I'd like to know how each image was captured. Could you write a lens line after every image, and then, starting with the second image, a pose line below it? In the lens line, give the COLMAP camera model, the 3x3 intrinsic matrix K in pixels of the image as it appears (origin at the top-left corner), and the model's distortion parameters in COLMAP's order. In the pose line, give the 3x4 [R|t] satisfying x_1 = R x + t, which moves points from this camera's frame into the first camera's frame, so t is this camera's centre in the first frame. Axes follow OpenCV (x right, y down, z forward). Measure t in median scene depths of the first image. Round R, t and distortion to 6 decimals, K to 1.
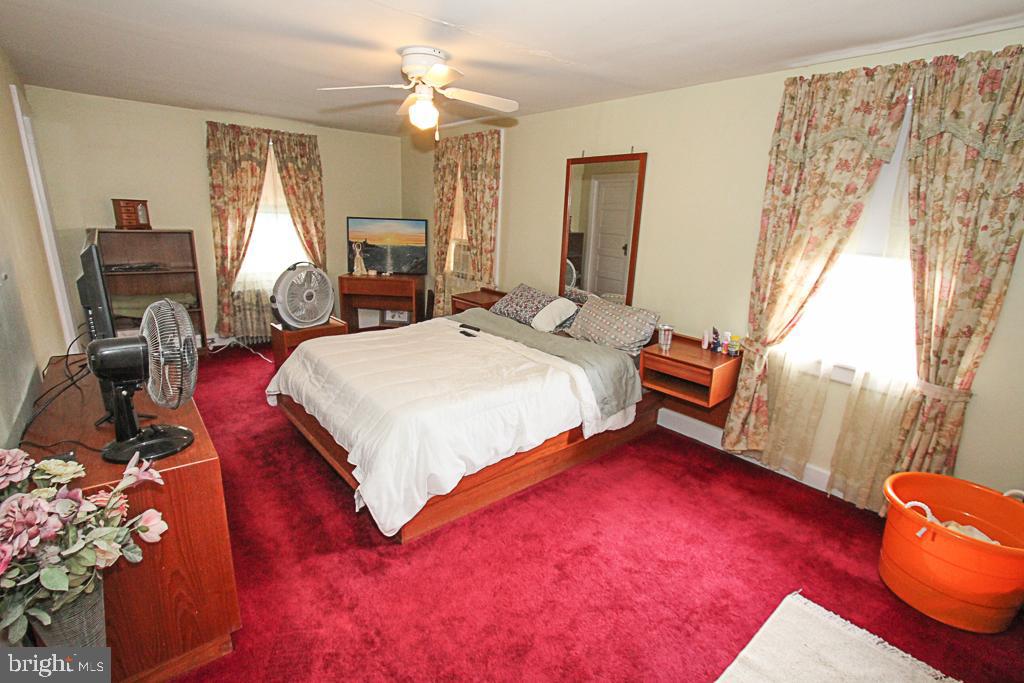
lens RADIAL K [[467.7, 0, 512.1], [0, 467.7, 341.7], [0, 0, 1]] dist [-0.001203, 0.000259]
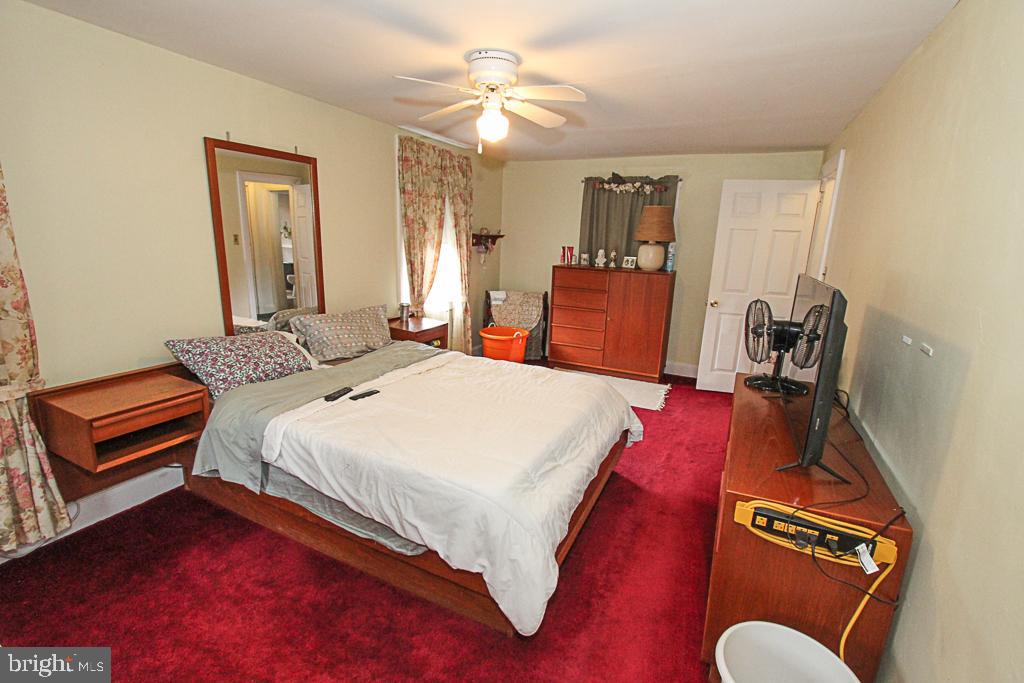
lens RADIAL K [[467.7, 0, 510.5], [0, 467.7, 339.1], [0, 0, 1]] dist [-0.001203, 0.000259]
pose [[-0.393475, -0.258947, 0.882113, -0.787545], [0.192962, 0.914876, 0.354637, -0.303233], [-0.898857, 0.309755, -0.310014, 0.983233]]
